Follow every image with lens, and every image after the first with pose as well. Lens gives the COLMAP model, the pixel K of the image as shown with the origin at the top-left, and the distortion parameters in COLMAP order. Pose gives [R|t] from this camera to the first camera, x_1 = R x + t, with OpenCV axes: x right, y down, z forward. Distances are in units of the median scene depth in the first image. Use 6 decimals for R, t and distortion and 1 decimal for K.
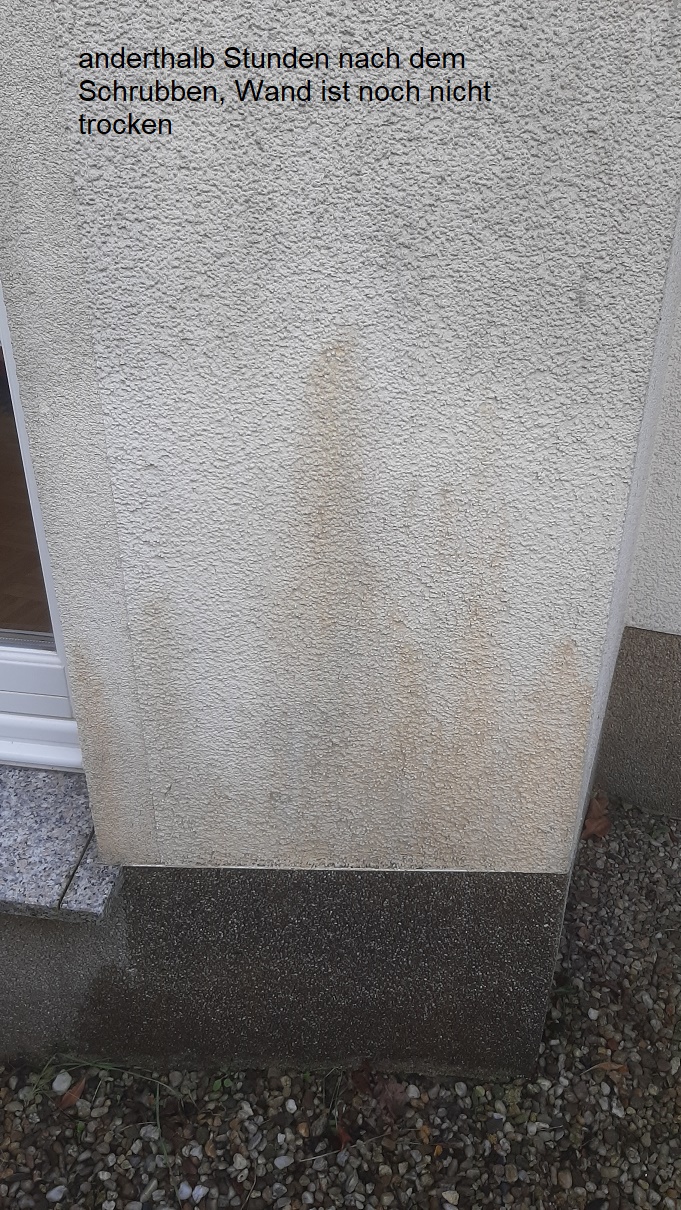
lens RADIAL K [[969.1, 0, 339.6], [0, 969.1, 605.0], [0, 0, 1]] dist [0.007468, -0.056159]
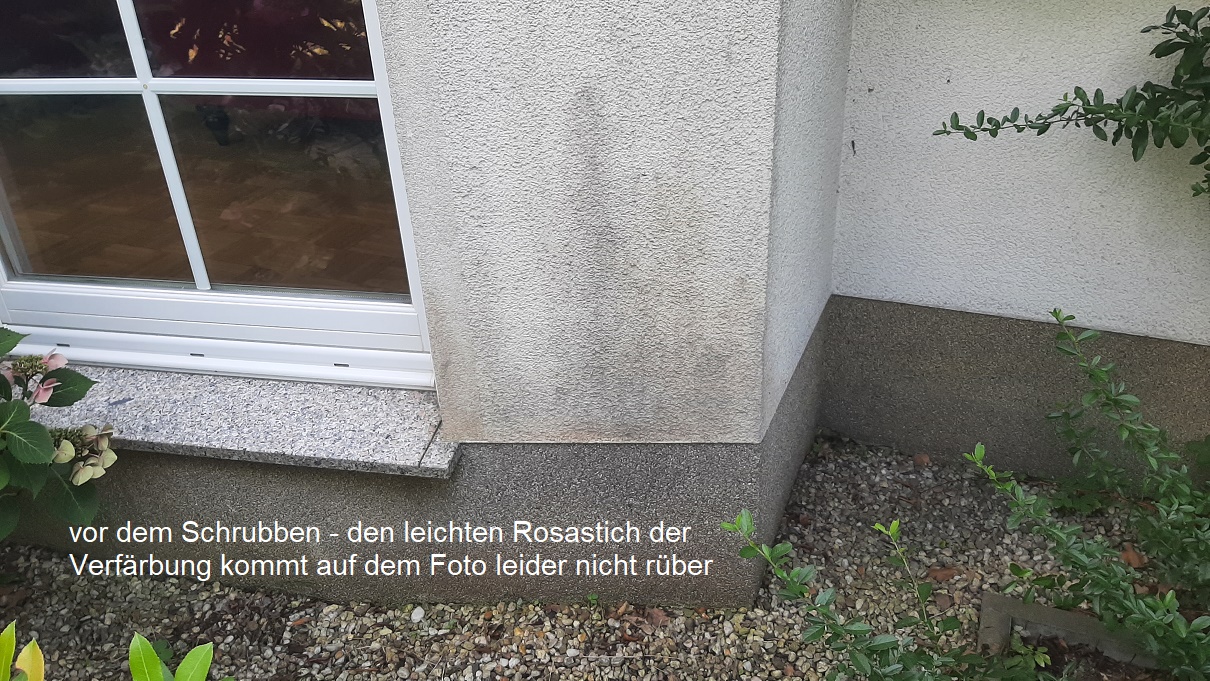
lens RADIAL K [[969.1, 0, 599.6], [0, 969.1, 340.2], [0, 0, 1]] dist [0.007468, -0.056159]
pose [[0.997891, -0.020584, -0.061557, 0.103958], [0.019997, 0.999749, -0.010130, 0.158512], [0.061750, 0.008878, 0.998052, -0.578114]]
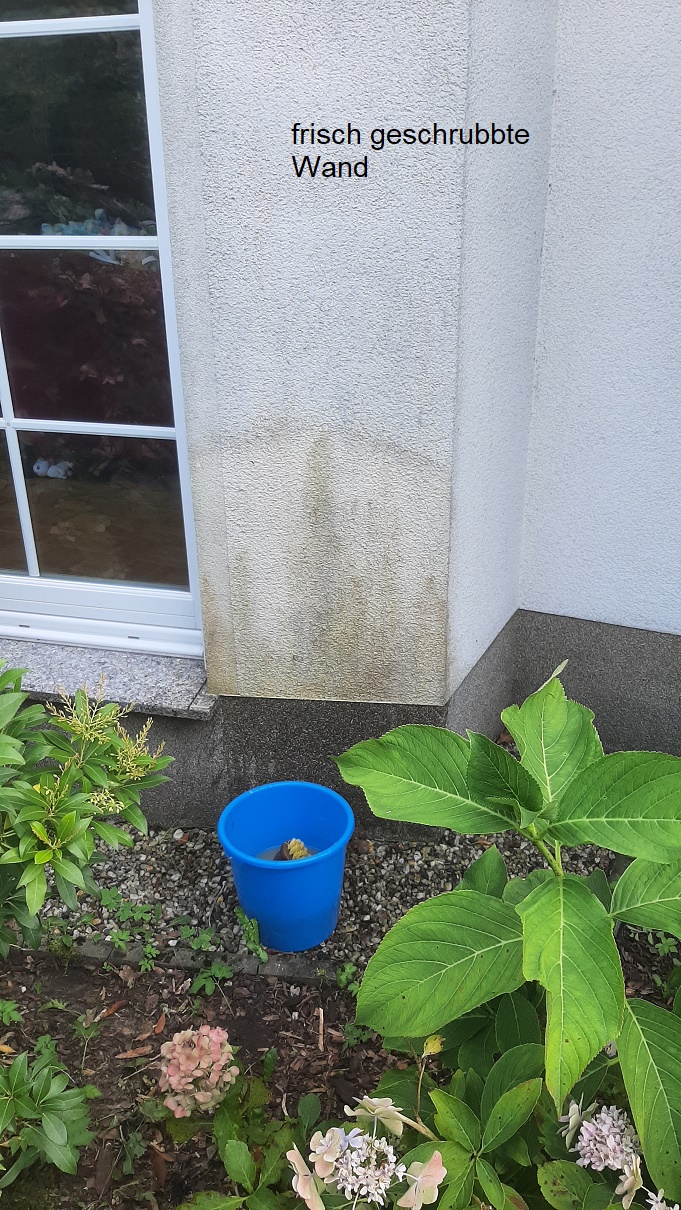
lens RADIAL K [[969.1, 0, 340.3], [0, 969.1, 602.6], [0, 0, 1]] dist [0.007468, -0.056159]
pose [[0.995733, 0.022139, -0.089587, 0.240242], [-0.031436, 0.994108, -0.103736, 0.337544], [0.086762, 0.106109, 0.990562, -1.178874]]
